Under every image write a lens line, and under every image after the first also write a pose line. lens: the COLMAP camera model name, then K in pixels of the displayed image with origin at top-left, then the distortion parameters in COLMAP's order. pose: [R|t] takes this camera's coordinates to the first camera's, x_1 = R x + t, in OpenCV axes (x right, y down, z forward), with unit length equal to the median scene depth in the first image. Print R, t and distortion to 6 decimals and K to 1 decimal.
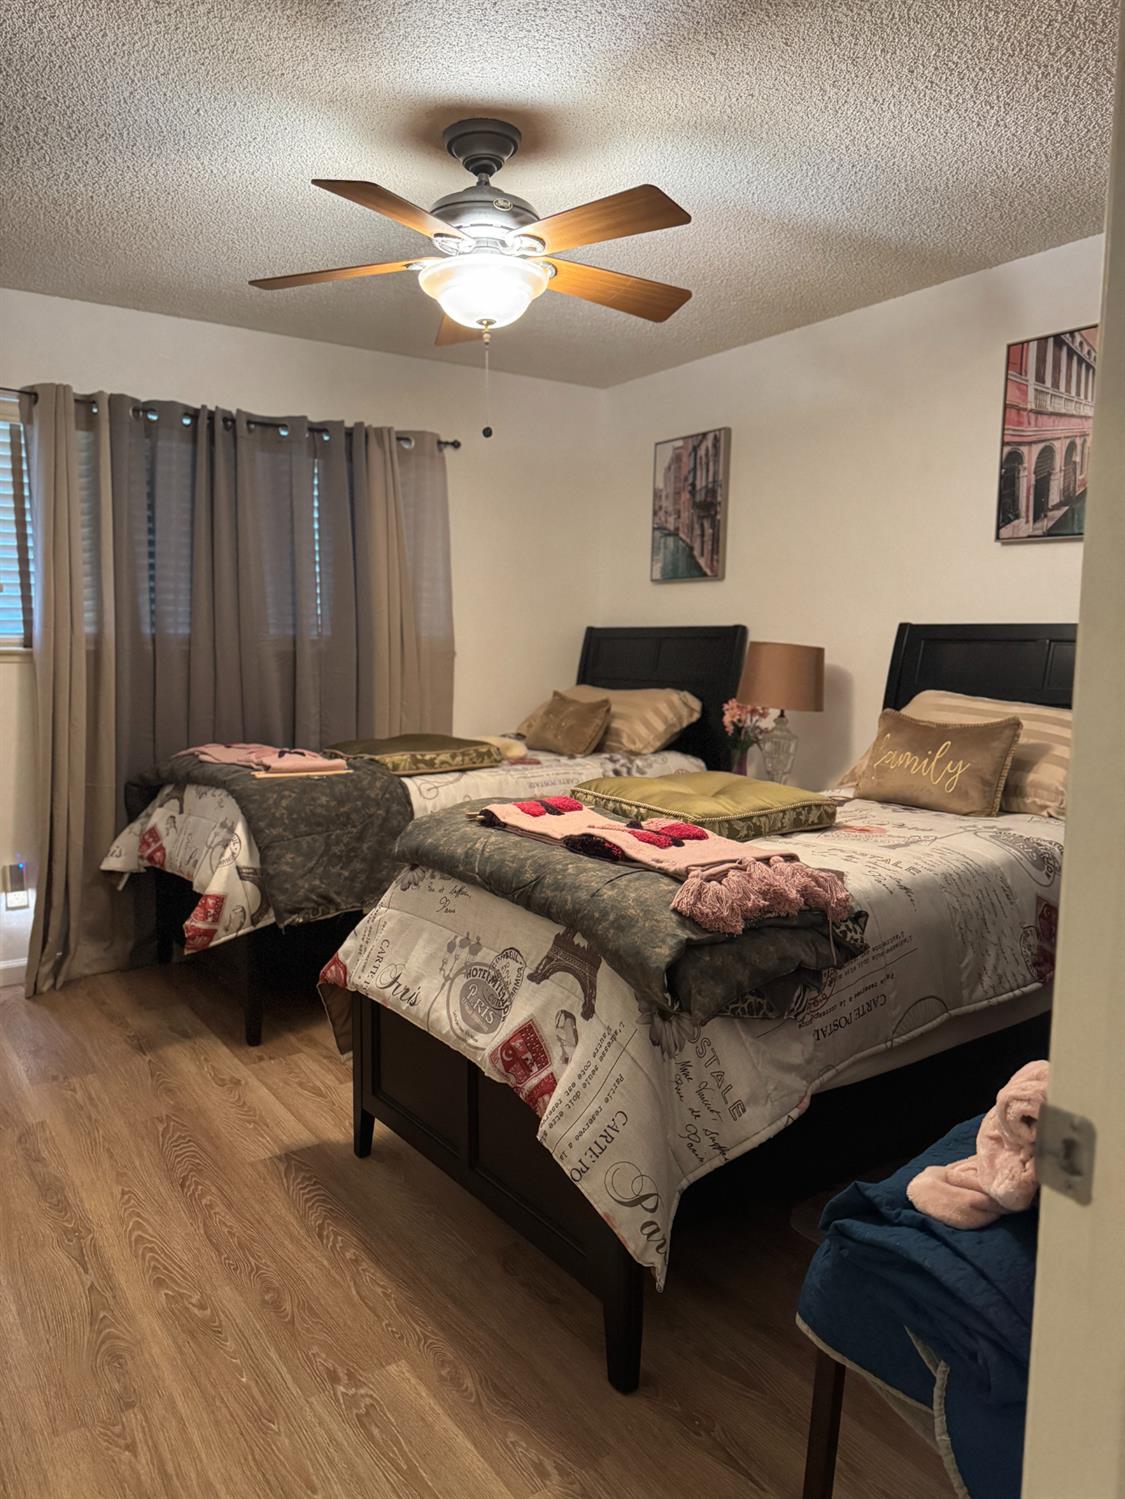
lens RADIAL K [[1049.5, 0, 561.5], [0, 1049.5, 744.2], [0, 0, 1]] dist [-0.002783, -0.001114]
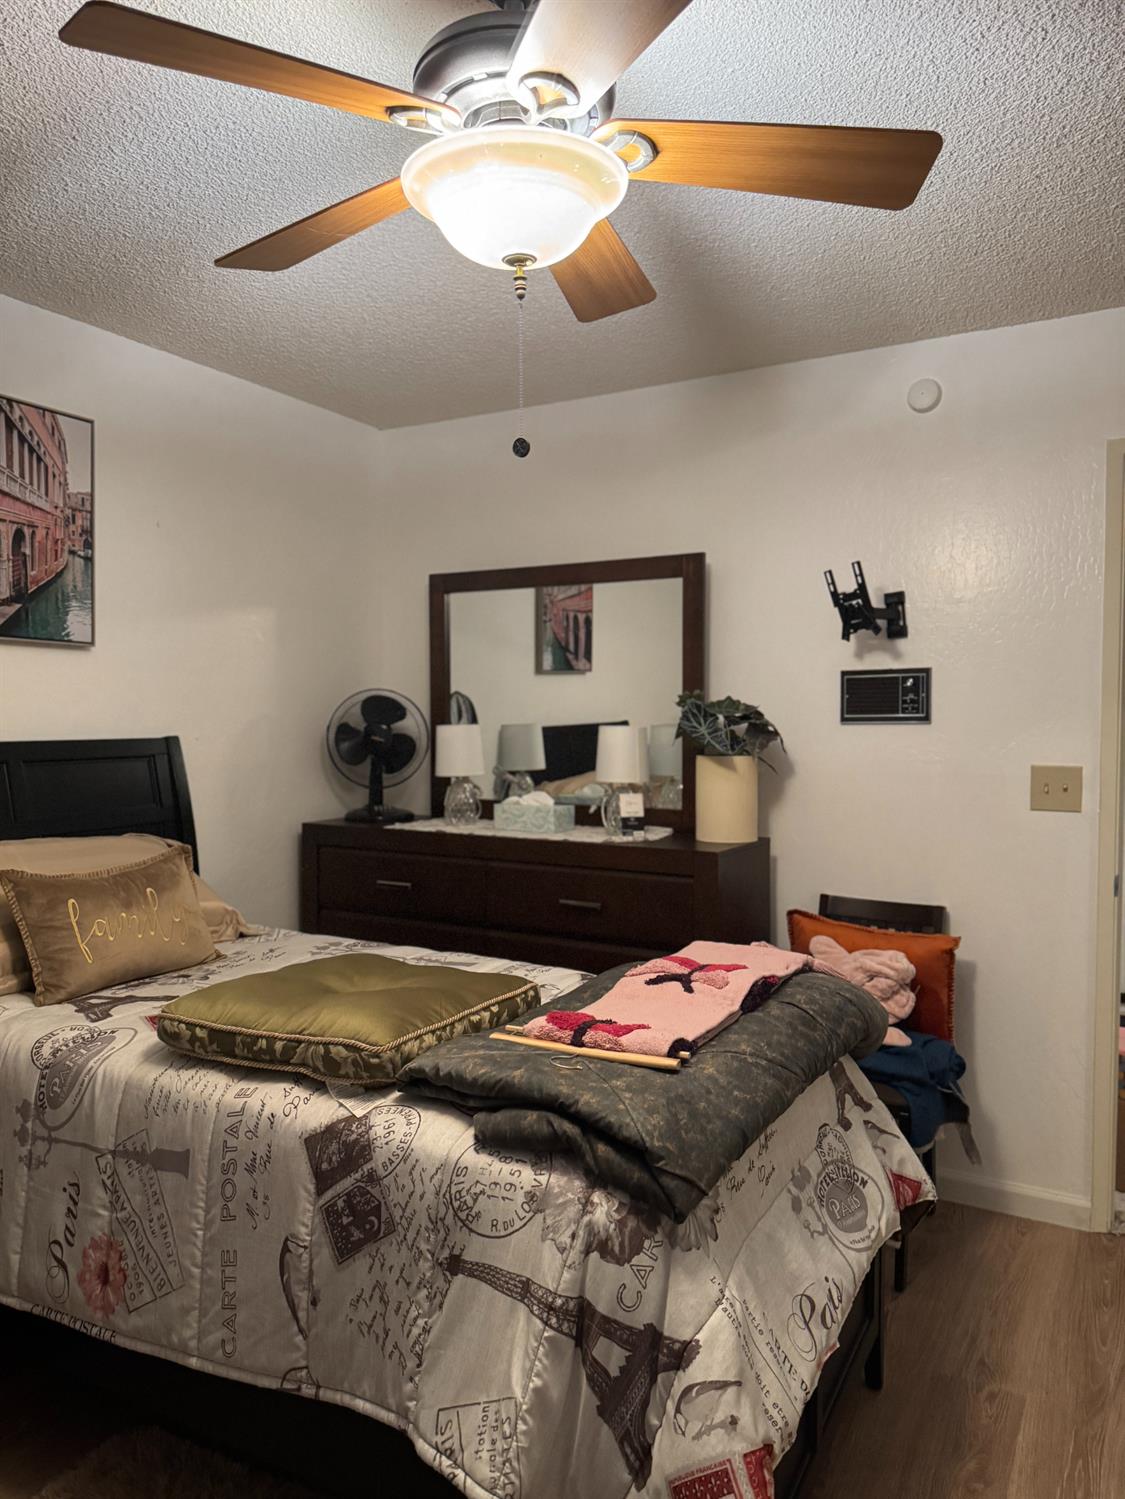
lens RADIAL K [[1049.5, 0, 563.8], [0, 1049.5, 751.2], [0, 0, 1]] dist [-0.002783, -0.001114]
pose [[-0.420139, -0.031952, 0.906897, -0.482339], [0.094779, 0.992369, 0.078872, -0.135963], [-0.902496, 0.119092, -0.413905, 0.984403]]
